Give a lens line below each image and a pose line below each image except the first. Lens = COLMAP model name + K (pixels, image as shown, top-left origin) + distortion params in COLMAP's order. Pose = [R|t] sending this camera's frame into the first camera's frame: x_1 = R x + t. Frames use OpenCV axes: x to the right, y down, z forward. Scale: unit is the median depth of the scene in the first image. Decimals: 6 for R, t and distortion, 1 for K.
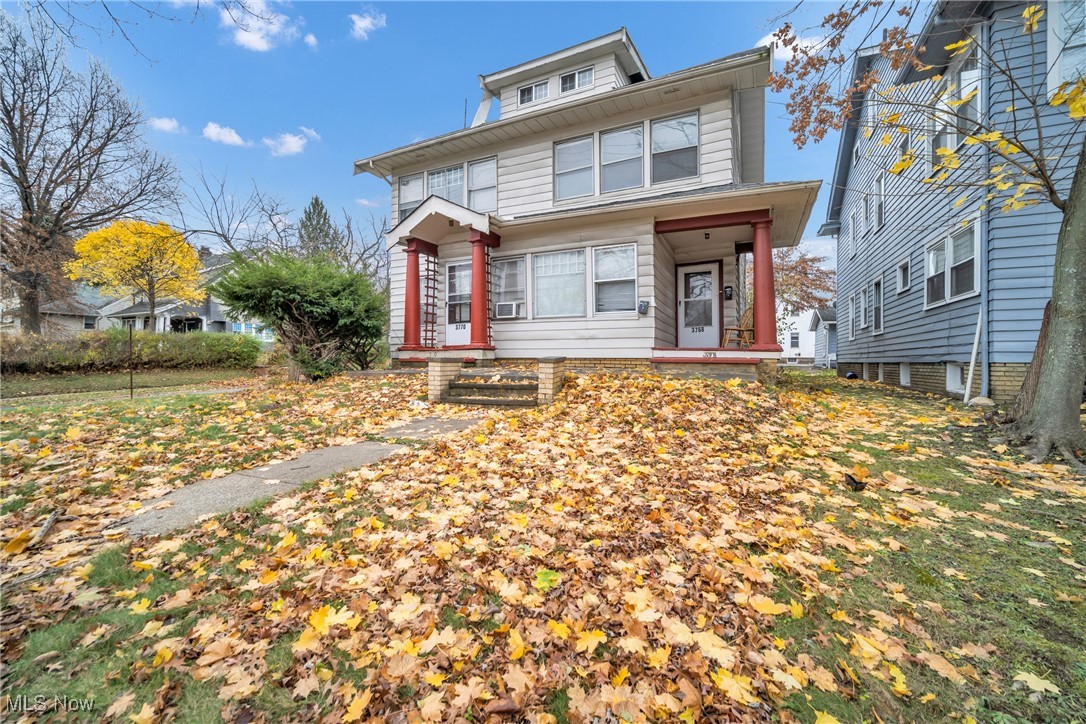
lens RADIAL K [[439.9, 0, 543.0], [0, 439.9, 362.0], [0, 0, 1]] dist [-0.002558, -0.000174]
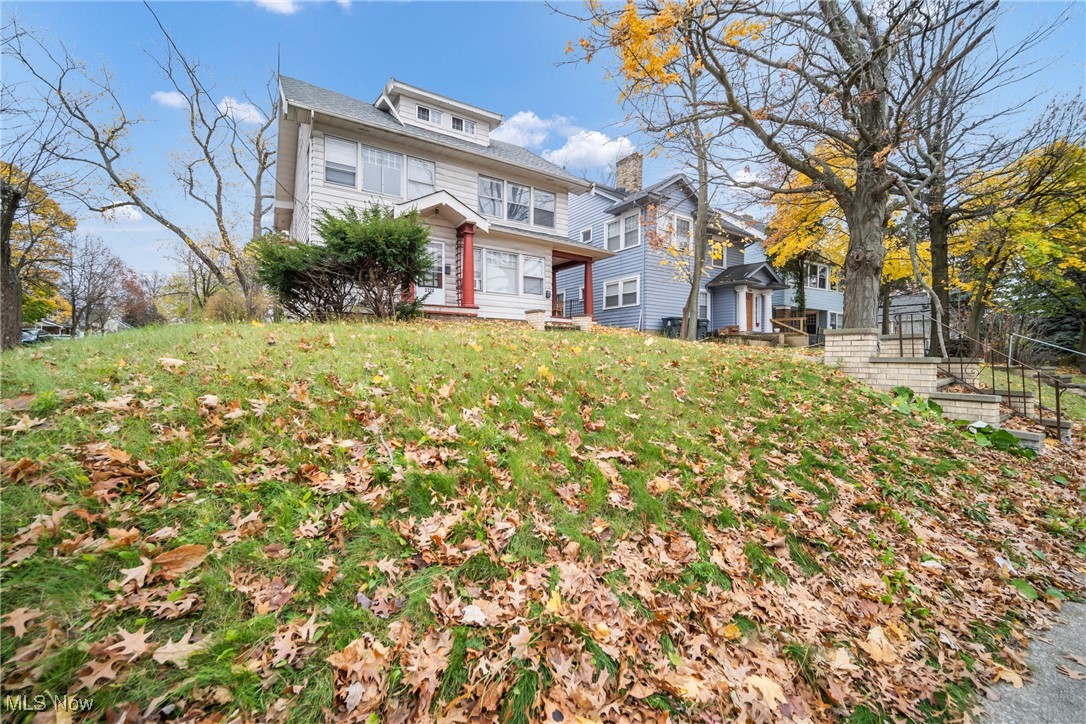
lens RADIAL K [[445.5, 0, 543.0], [0, 445.5, 362.0], [0, 0, 1]] dist [-0.002326, -0.000287]
pose [[0.520082, -0.008534, 0.854073, -1.233518], [-0.004700, 0.999906, 0.012854, 0.123260], [-0.854103, -0.010699, 0.519994, 0.026988]]
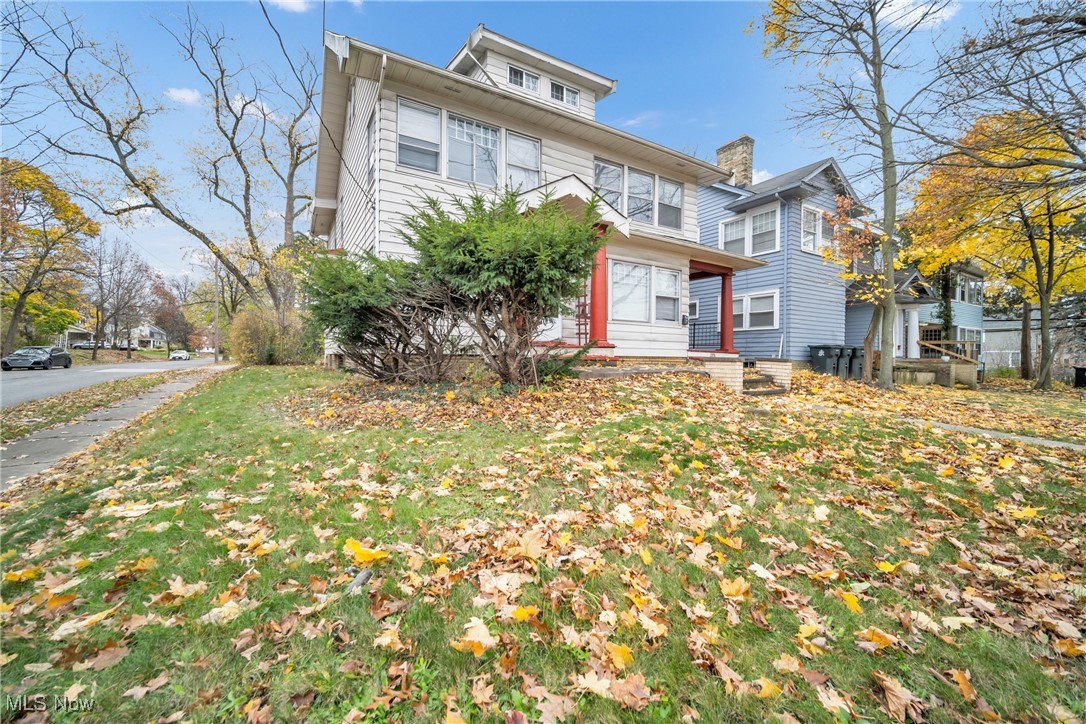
lens RADIAL K [[439.9, 0, 543.0], [0, 439.9, 362.0], [0, 0, 1]] dist [-0.002558, -0.000174]
pose [[0.551139, -0.007868, 0.834376, -1.019300], [-0.006374, 0.999887, 0.013639, -0.007417], [-0.834389, -0.012835, 0.551026, 0.537669]]
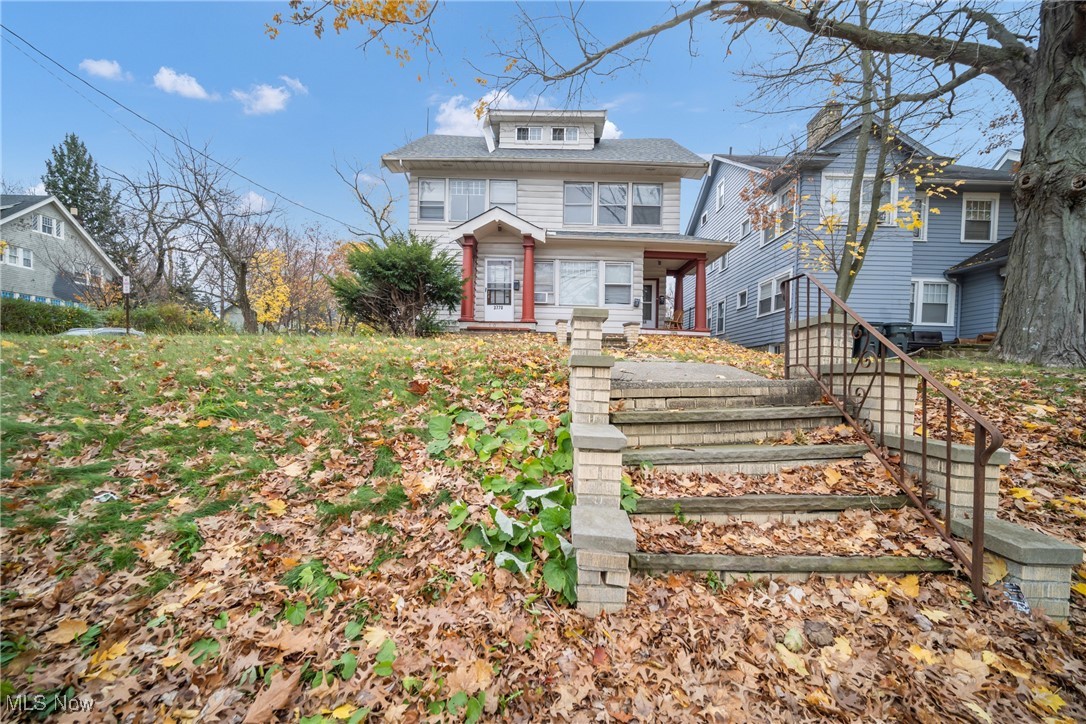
lens RADIAL K [[449.8, 0, 536.2], [0, 449.8, 391.4], [0, 0, 1]] dist [-0.000620, -0.000401]
pose [[0.909984, 0.006453, 0.414593, -0.698076], [-0.022438, 0.999180, 0.033698, 0.135608], [-0.414036, -0.039968, 0.909383, -0.323580]]
